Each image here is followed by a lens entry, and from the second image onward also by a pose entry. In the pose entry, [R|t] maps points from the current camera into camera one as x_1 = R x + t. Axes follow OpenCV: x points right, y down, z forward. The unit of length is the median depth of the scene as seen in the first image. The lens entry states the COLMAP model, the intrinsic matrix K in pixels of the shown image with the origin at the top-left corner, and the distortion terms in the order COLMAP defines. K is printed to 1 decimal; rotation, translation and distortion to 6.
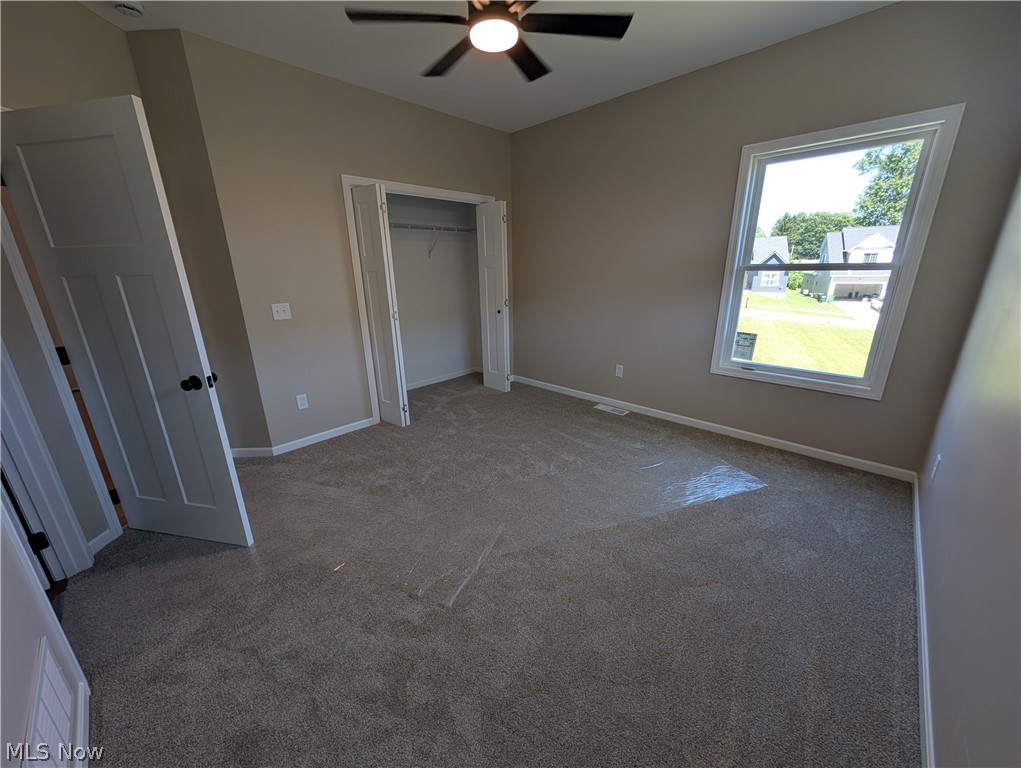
lens RADIAL K [[386.8, 0, 510.0], [0, 386.8, 386.0], [0, 0, 1]] dist [-0.000904, -0.000141]
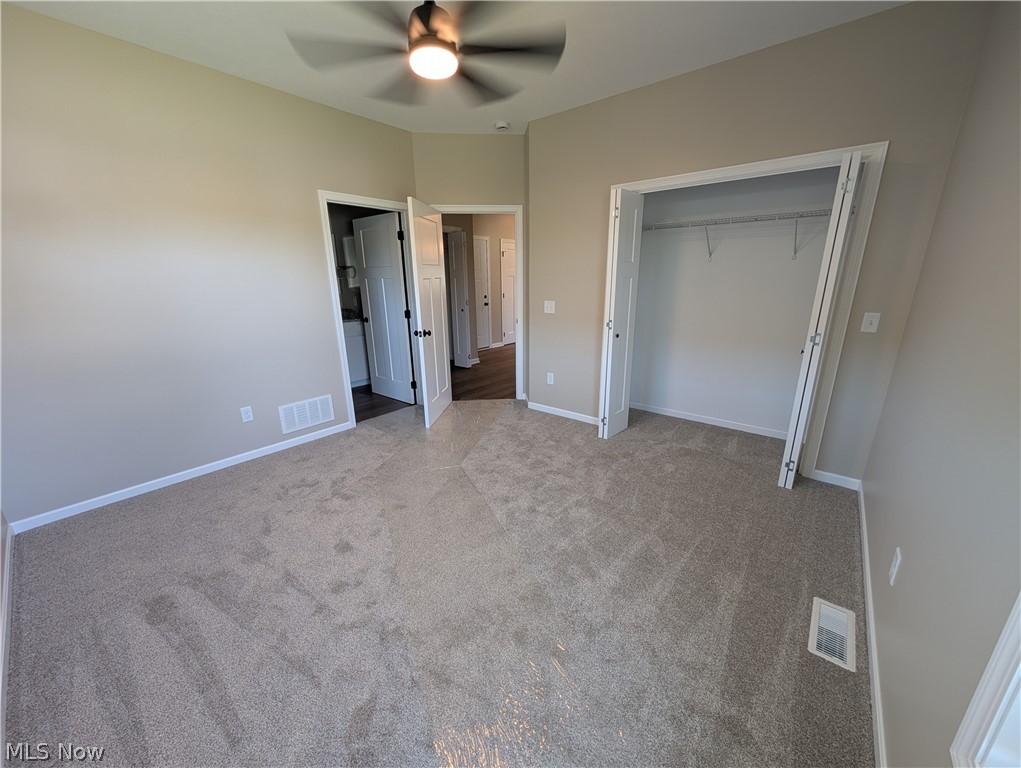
lens RADIAL K [[386.8, 0, 510.0], [0, 386.8, 386.0], [0, 0, 1]] dist [-0.000904, -0.000141]
pose [[0.076938, 0.290666, -0.953726, 0.600775], [-0.287791, 0.922321, 0.257878, -0.201113], [0.954598, 0.254633, 0.154612, 0.606864]]
